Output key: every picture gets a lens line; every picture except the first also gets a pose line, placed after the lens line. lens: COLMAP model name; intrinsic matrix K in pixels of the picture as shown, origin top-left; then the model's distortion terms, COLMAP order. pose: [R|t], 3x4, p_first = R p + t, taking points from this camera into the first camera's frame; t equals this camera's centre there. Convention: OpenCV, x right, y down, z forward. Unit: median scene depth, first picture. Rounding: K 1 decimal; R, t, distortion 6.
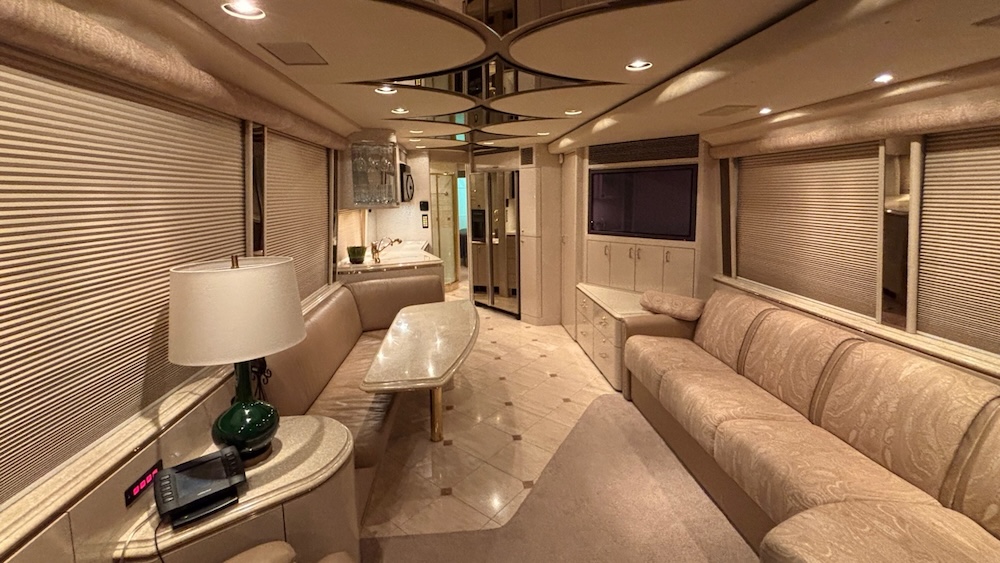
lens RADIAL K [[421.6, 0, 511.2], [0, 421.6, 242.2], [0, 0, 1]] dist [0.000181, -0.001726]
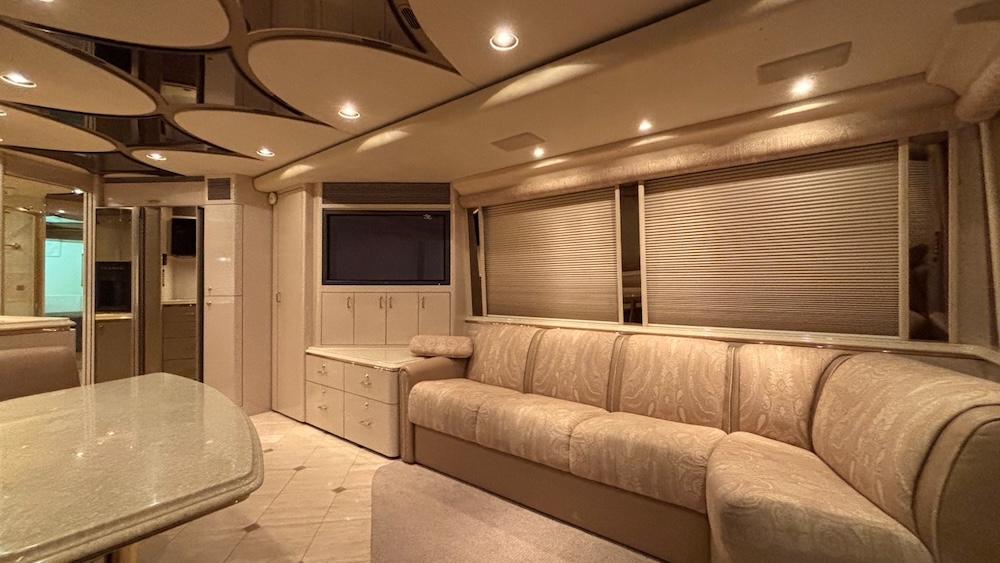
lens RADIAL K [[388.9, 0, 501.1], [0, 388.9, 282.9], [0, 0, 1]] dist [-0.004389, -0.002200]
pose [[0.691372, 0.020972, 0.722195, -0.189140], [0.074545, 0.992173, -0.100176, 0.116517], [-0.718643, 0.123095, 0.684397, 0.319143]]
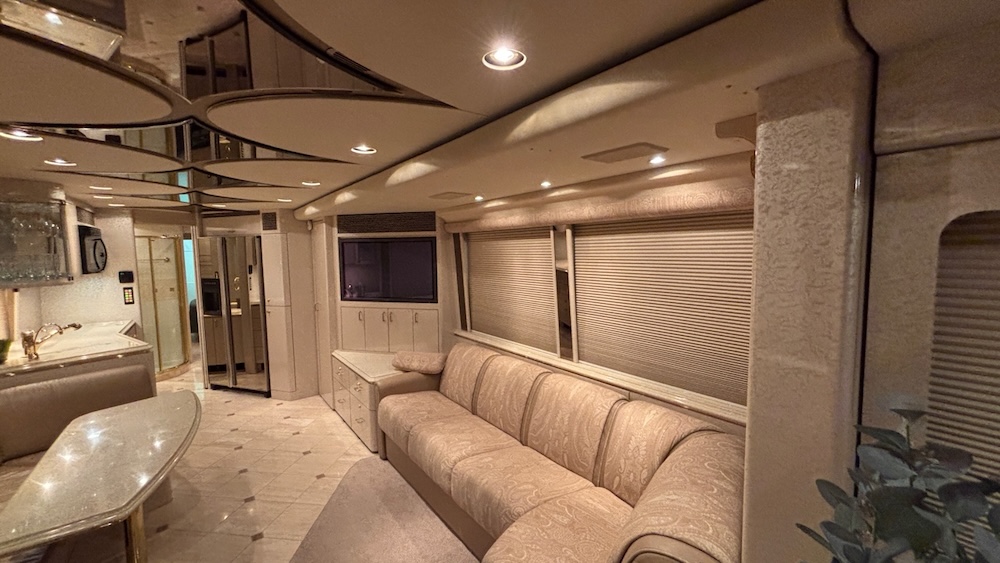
lens RADIAL K [[388.9, 0, 503.6], [0, 388.9, 281.6], [0, 0, 1]] dist [-0.004389, -0.002200]
pose [[0.856224, -0.036576, 0.515309, 0.055239], [0.060063, 0.997774, -0.028978, -0.022809], [-0.513102, 0.055762, 0.856515, -0.005087]]
